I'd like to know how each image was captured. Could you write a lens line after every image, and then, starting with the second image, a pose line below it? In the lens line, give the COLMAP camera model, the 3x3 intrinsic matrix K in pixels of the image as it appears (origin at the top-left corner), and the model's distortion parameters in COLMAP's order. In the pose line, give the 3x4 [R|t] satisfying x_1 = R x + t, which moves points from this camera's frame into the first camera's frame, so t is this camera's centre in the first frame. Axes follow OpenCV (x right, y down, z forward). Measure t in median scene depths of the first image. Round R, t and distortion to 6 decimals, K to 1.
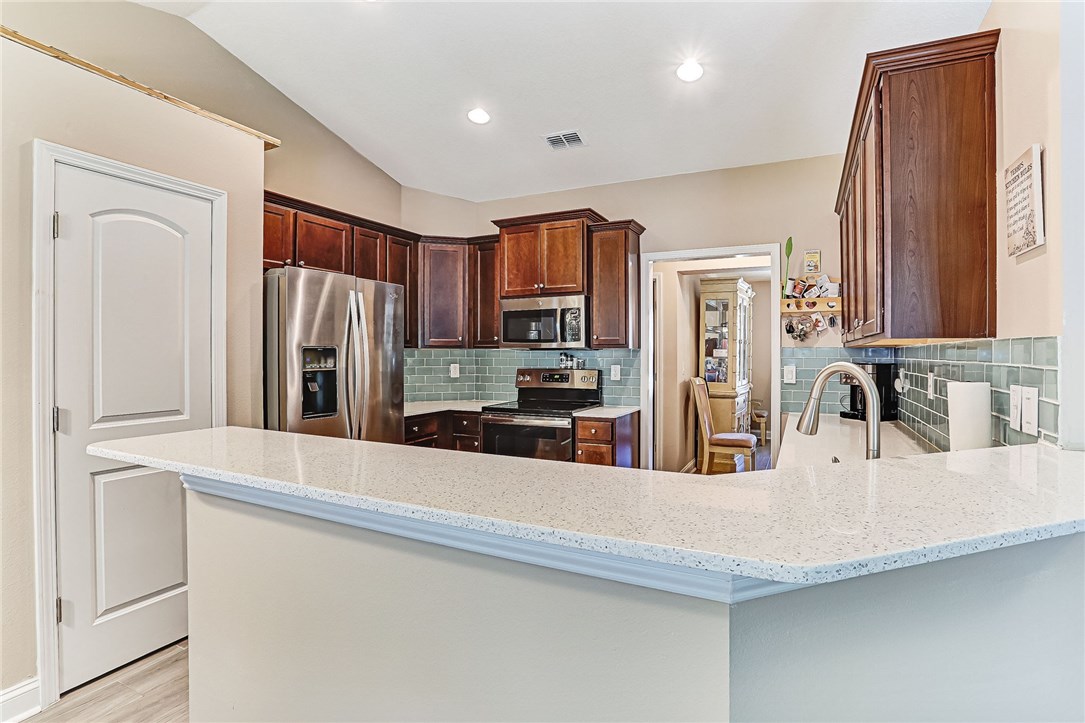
lens RADIAL K [[530.1, 0, 539.4], [0, 530.1, 355.4], [0, 0, 1]] dist [-0.056419, 0.028694]
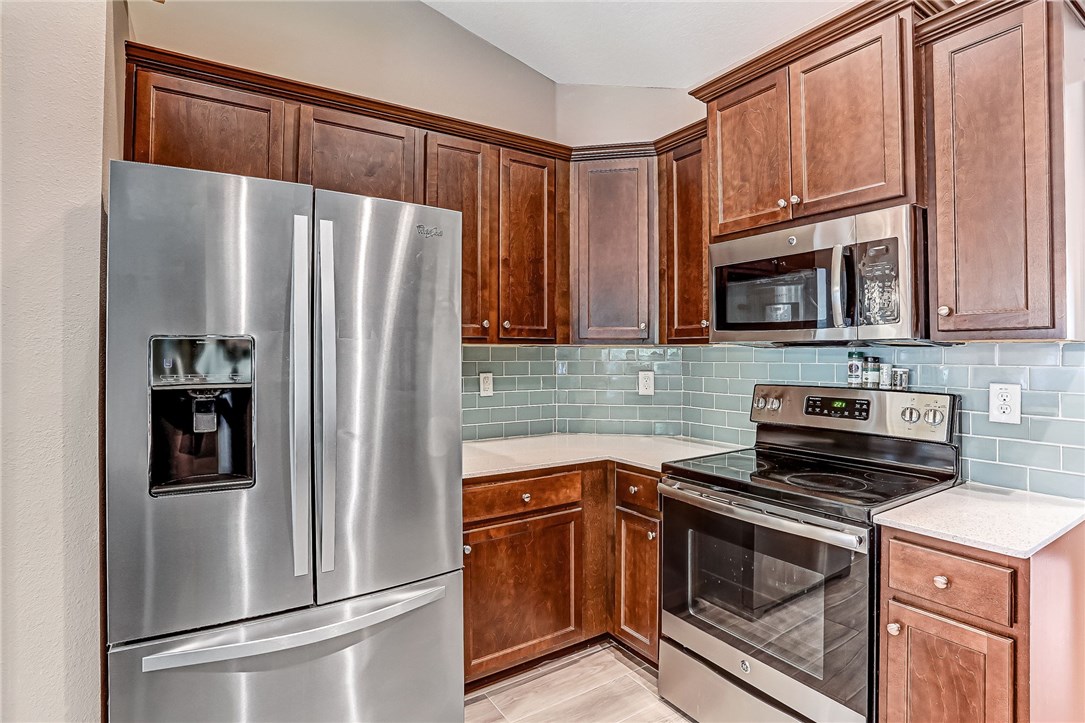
lens RADIAL K [[537.8, 0, 541.0], [0, 537.8, 350.9], [0, 0, 1]] dist [-0.068413, 0.031321]
pose [[0.862454, -0.001127, -0.506134, 0.042151], [-0.004093, 0.999949, -0.009202, -0.000802], [0.506118, 0.010008, 0.862406, 0.494381]]
